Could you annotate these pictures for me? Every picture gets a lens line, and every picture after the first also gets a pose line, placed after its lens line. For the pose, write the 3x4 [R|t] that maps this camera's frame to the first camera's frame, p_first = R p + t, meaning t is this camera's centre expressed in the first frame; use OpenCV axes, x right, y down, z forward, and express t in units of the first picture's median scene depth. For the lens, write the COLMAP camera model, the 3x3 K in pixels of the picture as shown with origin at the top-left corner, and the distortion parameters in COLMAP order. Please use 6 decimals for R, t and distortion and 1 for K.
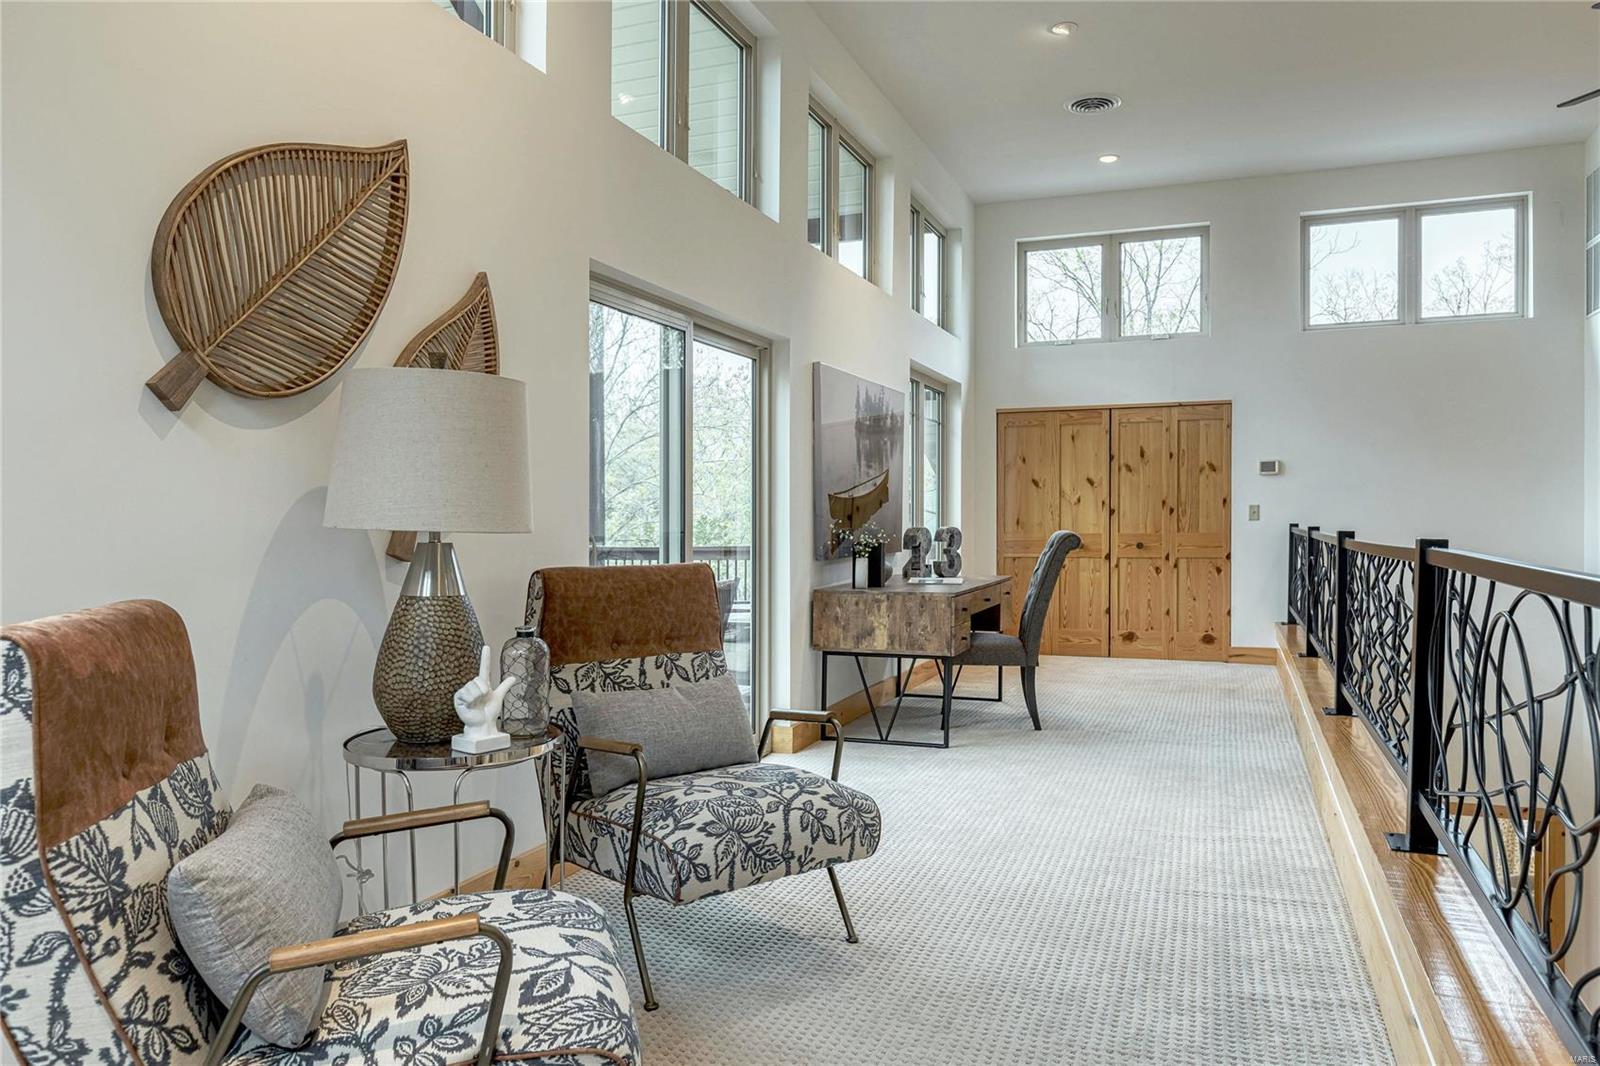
lens RADIAL K [[1096.8, 0, 800.0], [0, 1096.8, 533.0], [0, 0, 1]] dist [0.000883, -0.000459]
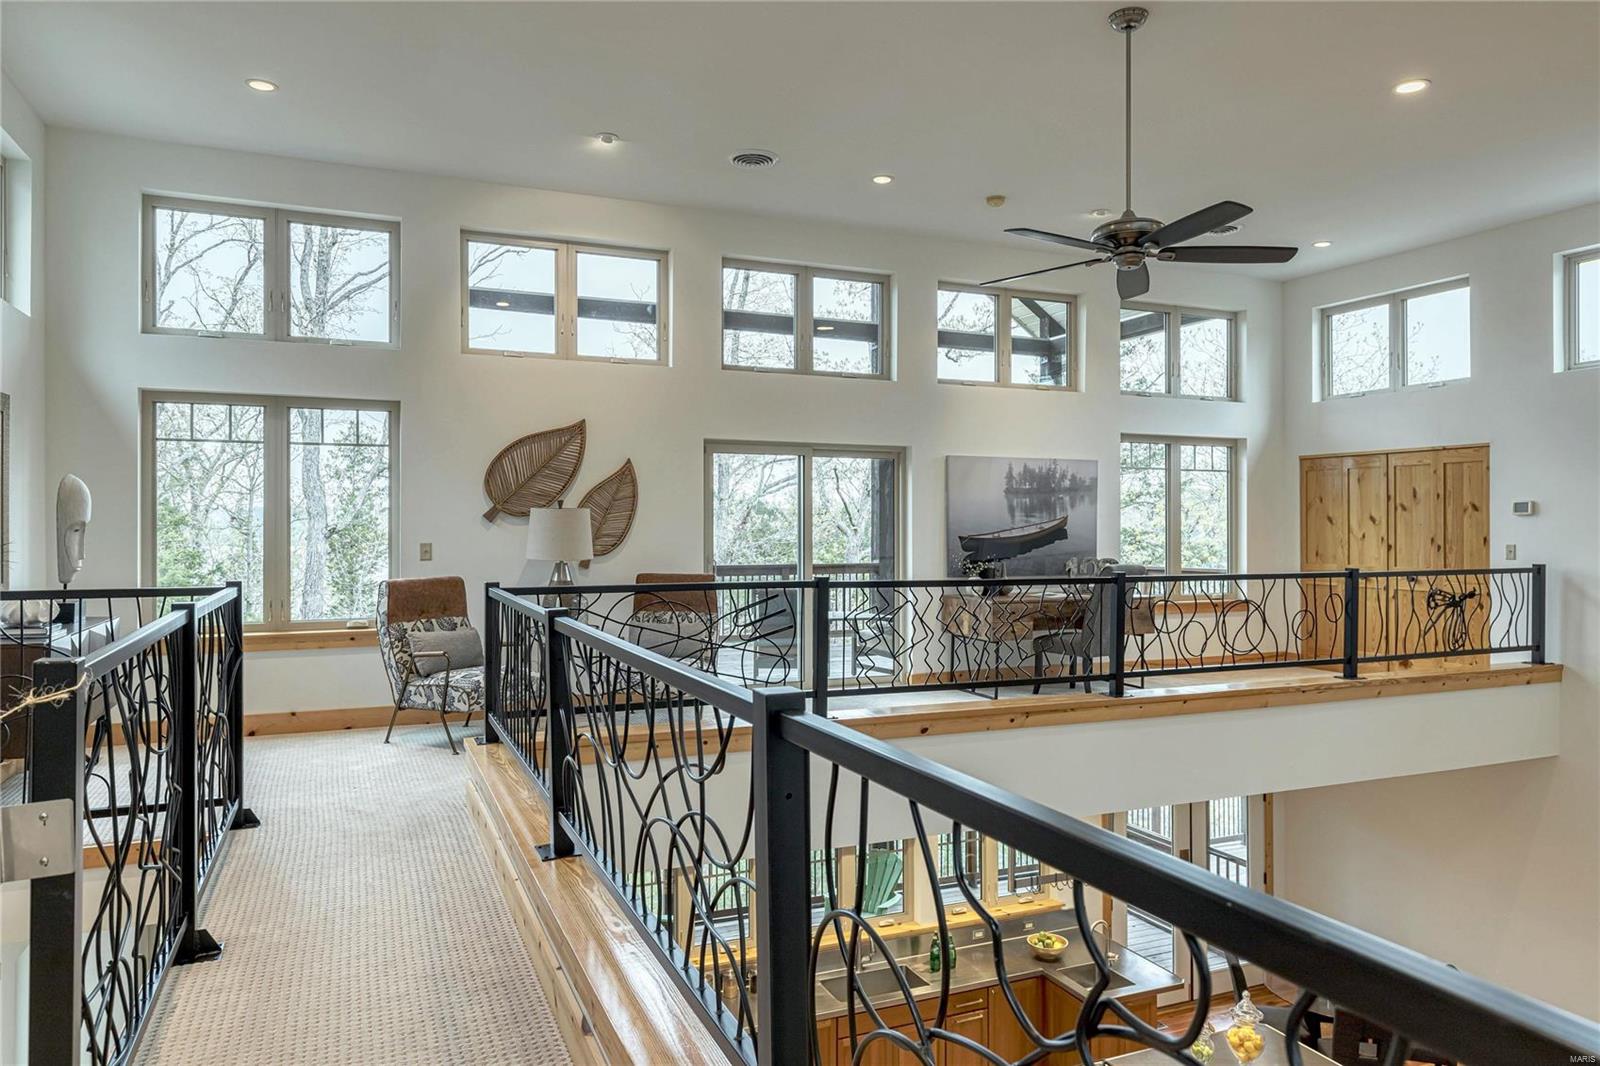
lens RADIAL K [[1023.9, 0, 800.0], [0, 1023.9, 533.0], [0, 0, 1]] dist [-0.002375, -0.002469]
pose [[0.681013, 0.015397, -0.732110, 0.644976], [-0.017616, 0.999834, 0.004641, -0.028669], [0.732060, 0.009736, 0.681171, -0.127333]]
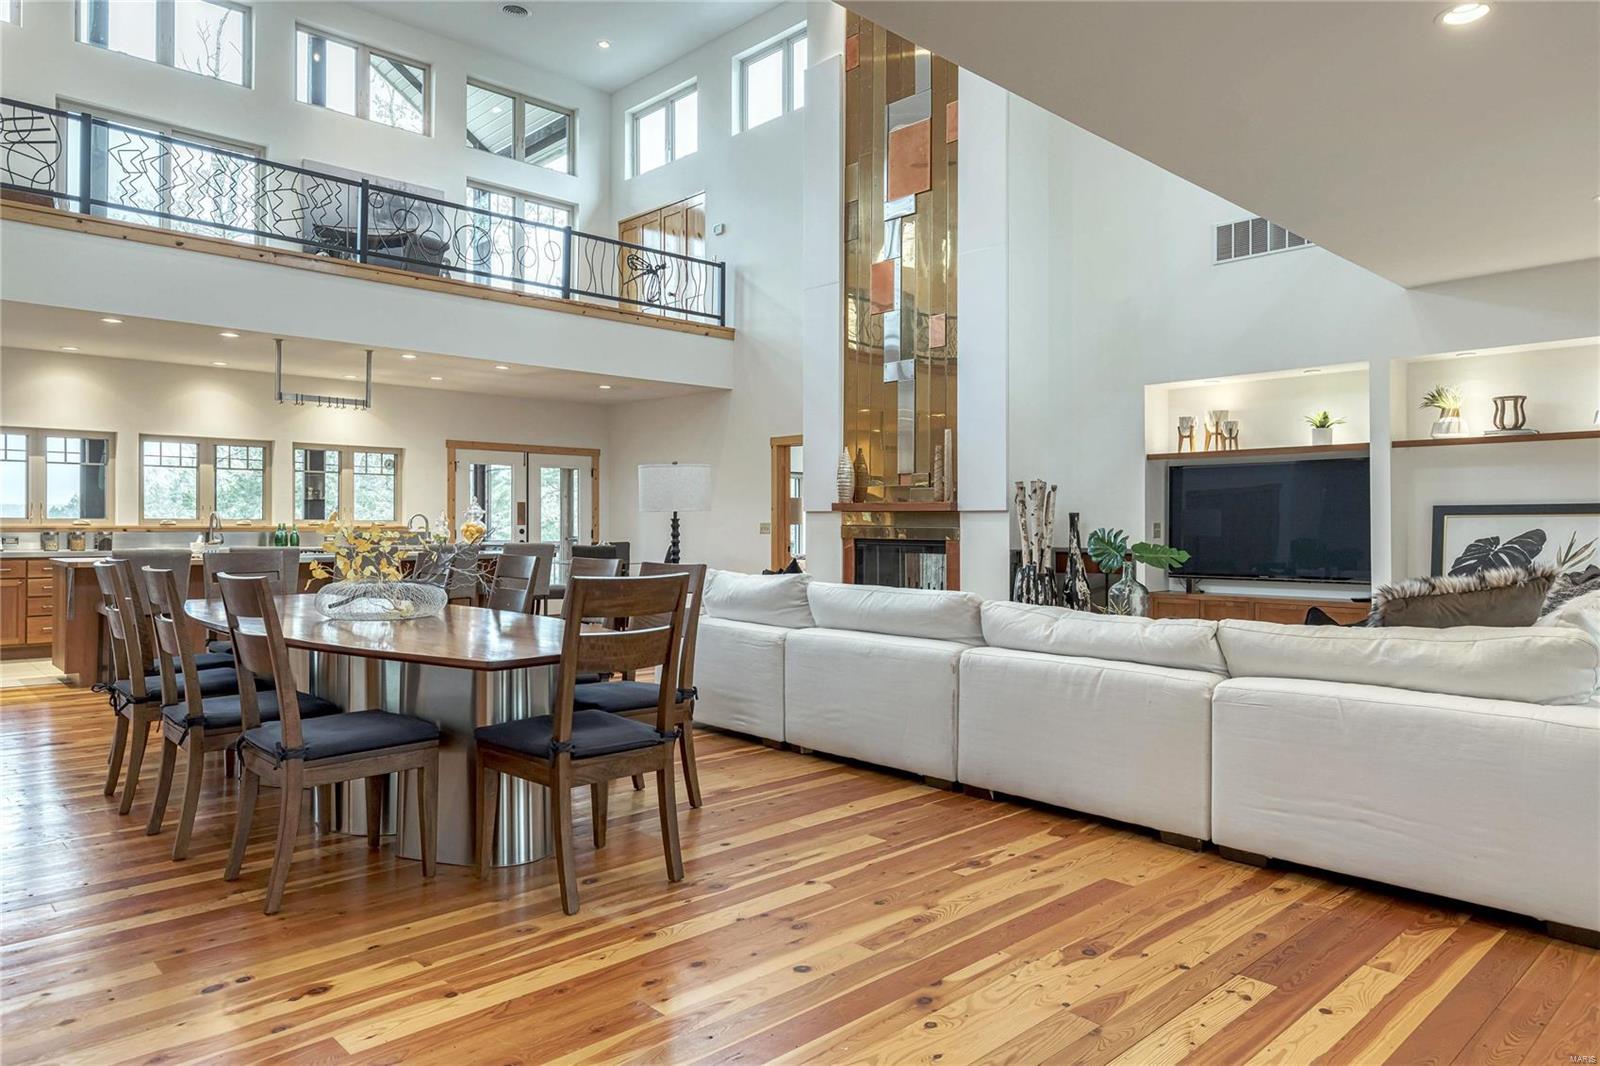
lens RADIAL K [[1023.9, 0, 800.0], [0, 1023.9, 533.0], [0, 0, 1]] dist [-0.002375, -0.002469]
pose [[0.897848, 0.017657, -0.439951, 1.122520], [-0.021828, 0.999752, -0.004422, 0.352455], [0.439764, 0.013574, 0.898011, -0.208237]]
